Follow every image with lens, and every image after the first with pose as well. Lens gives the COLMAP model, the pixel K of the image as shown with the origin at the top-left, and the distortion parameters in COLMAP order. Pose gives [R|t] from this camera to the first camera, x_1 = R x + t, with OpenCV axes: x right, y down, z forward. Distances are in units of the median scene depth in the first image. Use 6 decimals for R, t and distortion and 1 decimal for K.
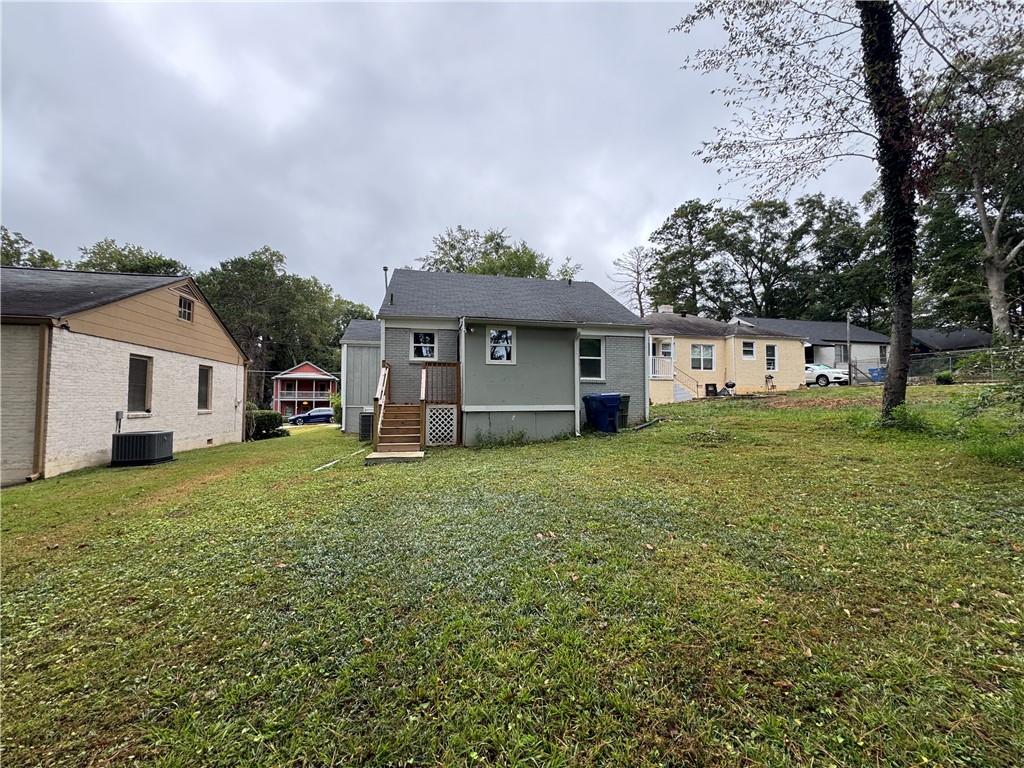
lens RADIAL K [[409.3, 0, 513.9], [0, 409.3, 384.8], [0, 0, 1]] dist [-0.000517, -0.000550]
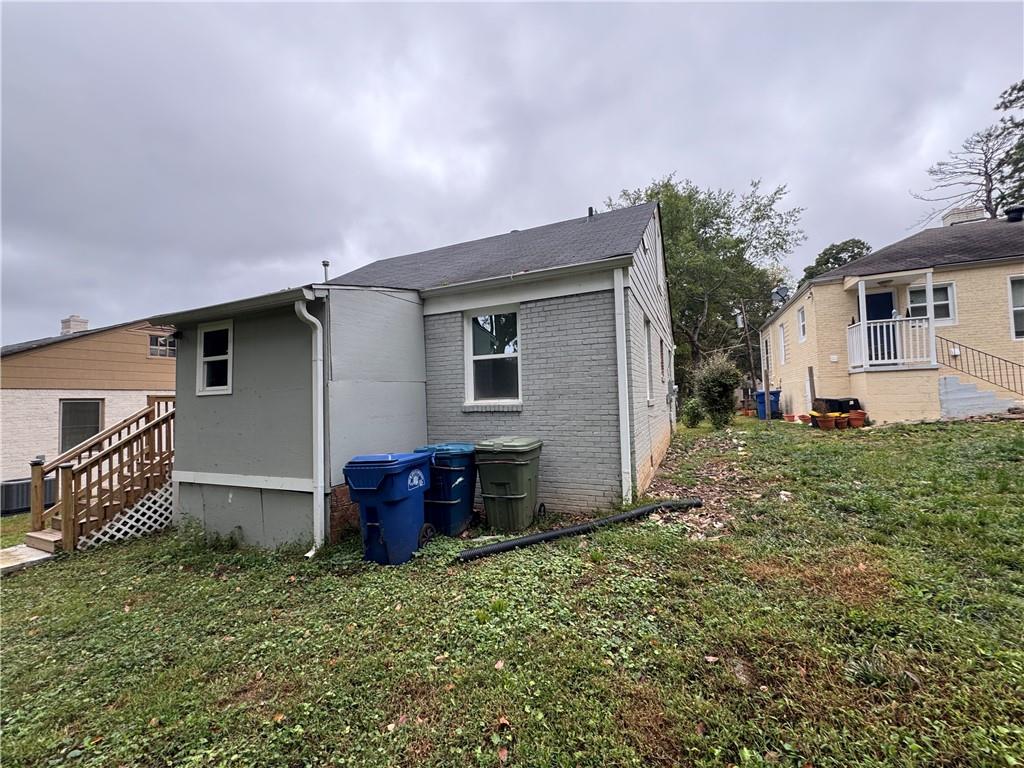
lens RADIAL K [[409.3, 0, 512.1], [0, 409.3, 386.5], [0, 0, 1]] dist [-0.000517, -0.000550]
pose [[0.806421, -0.048173, -0.589377, 0.471491], [0.057205, 0.998357, -0.003330, -0.028790], [0.588569, -0.031030, 0.807851, 0.633940]]
